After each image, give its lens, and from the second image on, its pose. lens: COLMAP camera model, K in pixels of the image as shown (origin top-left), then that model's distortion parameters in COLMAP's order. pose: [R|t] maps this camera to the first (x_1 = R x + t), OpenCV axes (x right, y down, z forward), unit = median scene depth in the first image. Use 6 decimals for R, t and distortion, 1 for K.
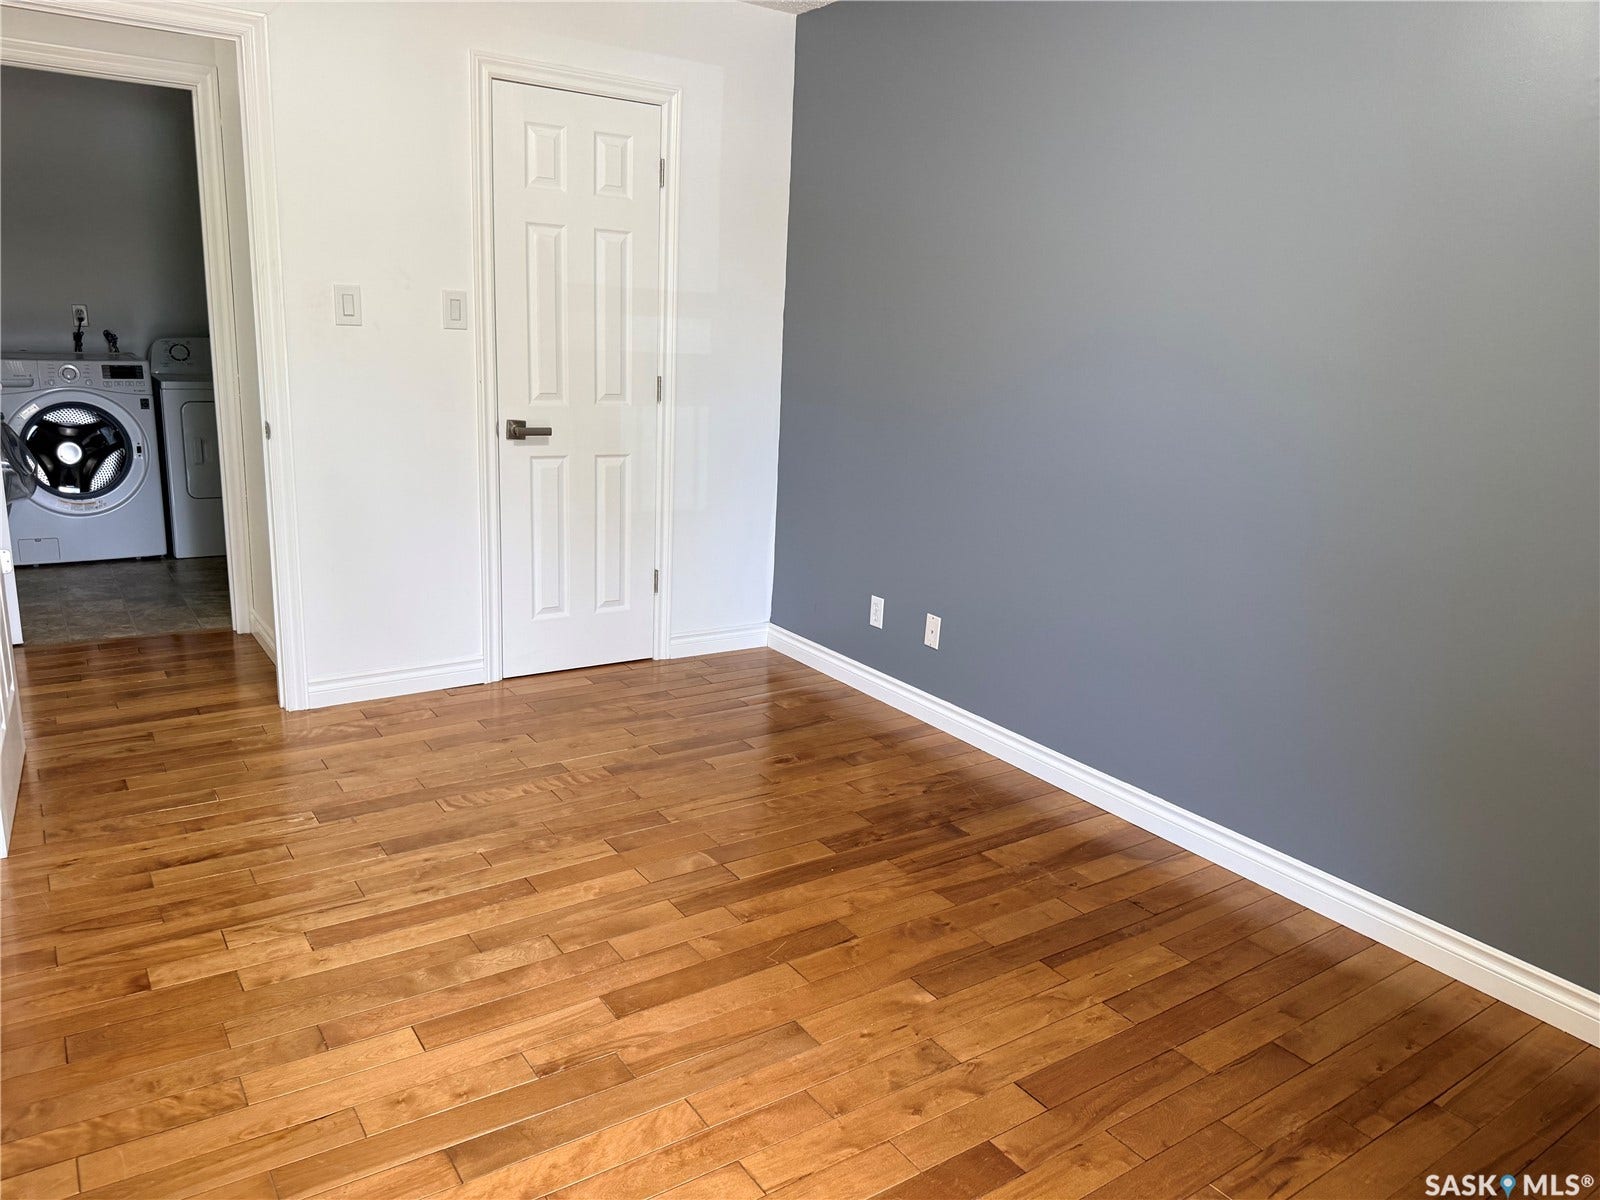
lens RADIAL K [[1123.6, 0, 800.0], [0, 1123.6, 600.0], [0, 0, 1]] dist [0.114961, -0.124380]
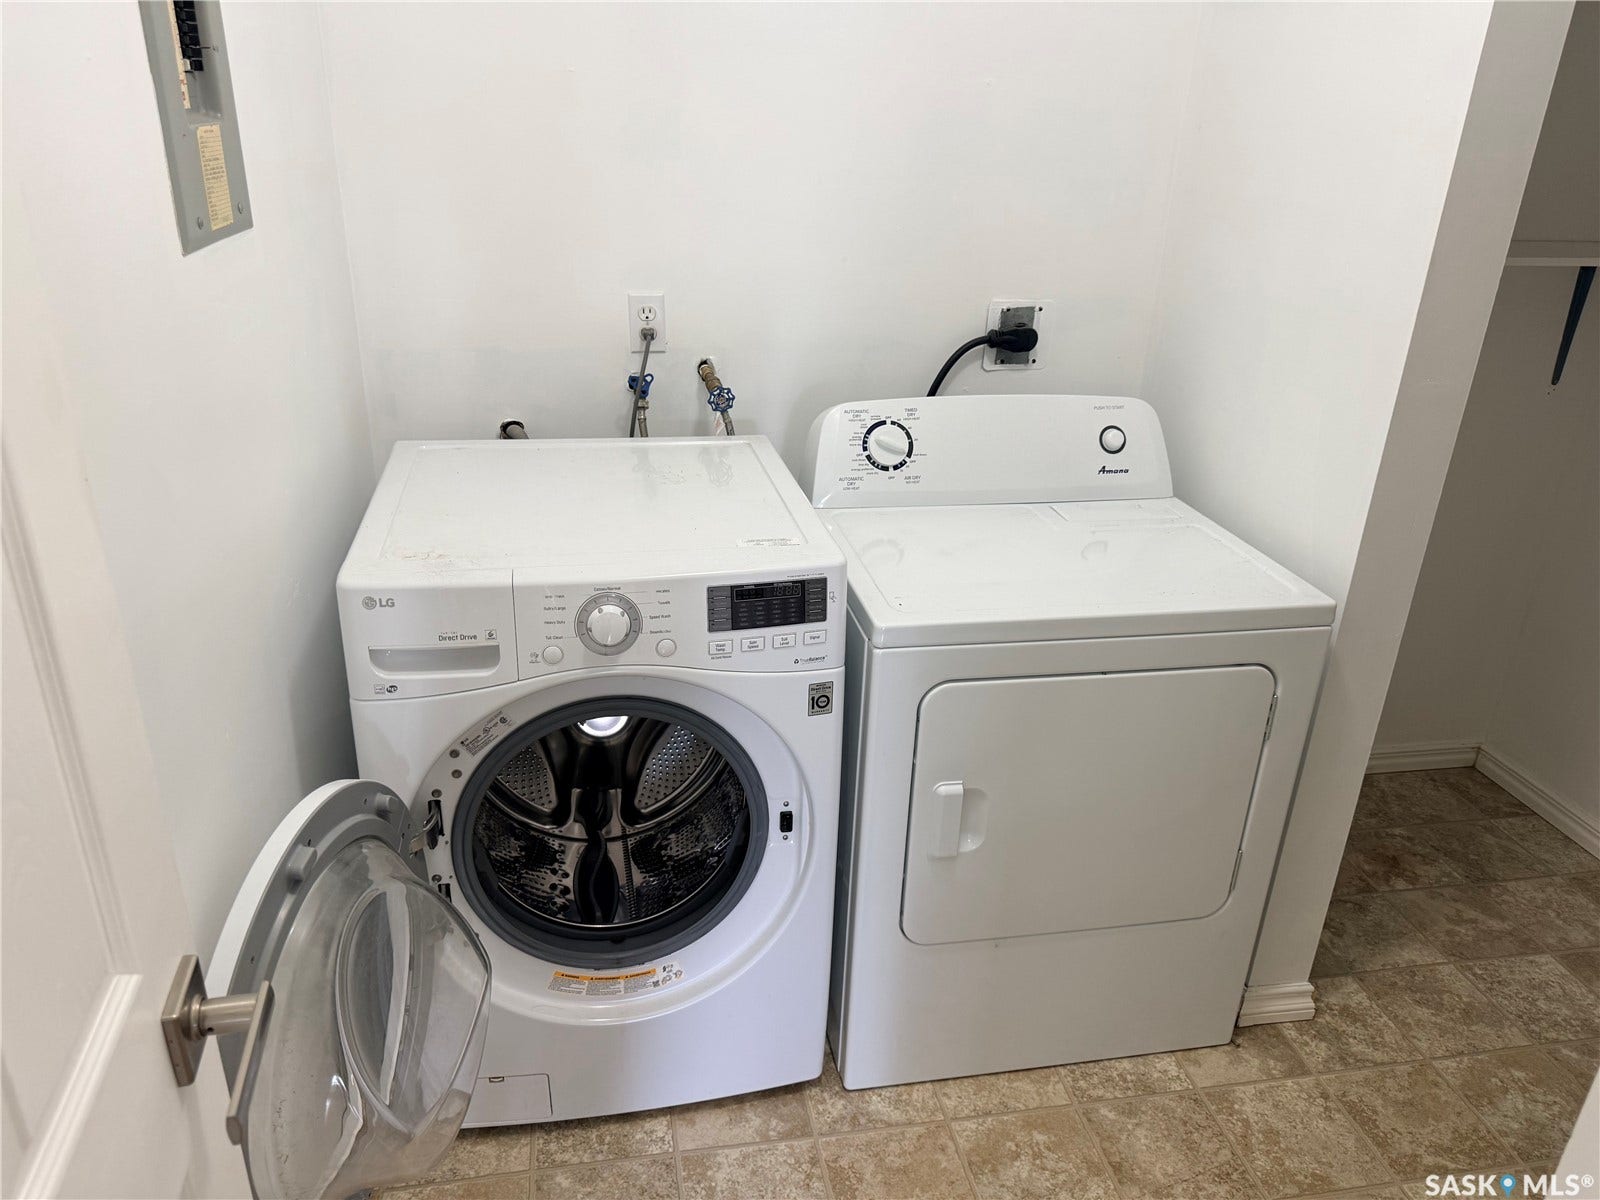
lens RADIAL K [[1123.6, 0, 800.0], [0, 1123.6, 600.0], [0, 0, 1]] dist [0.114961, -0.124380]
pose [[0.915842, 0.137988, -0.377086, -0.464060], [-0.080577, 0.983153, 0.164068, -0.240079], [0.393372, -0.119876, 0.911531, 0.731228]]
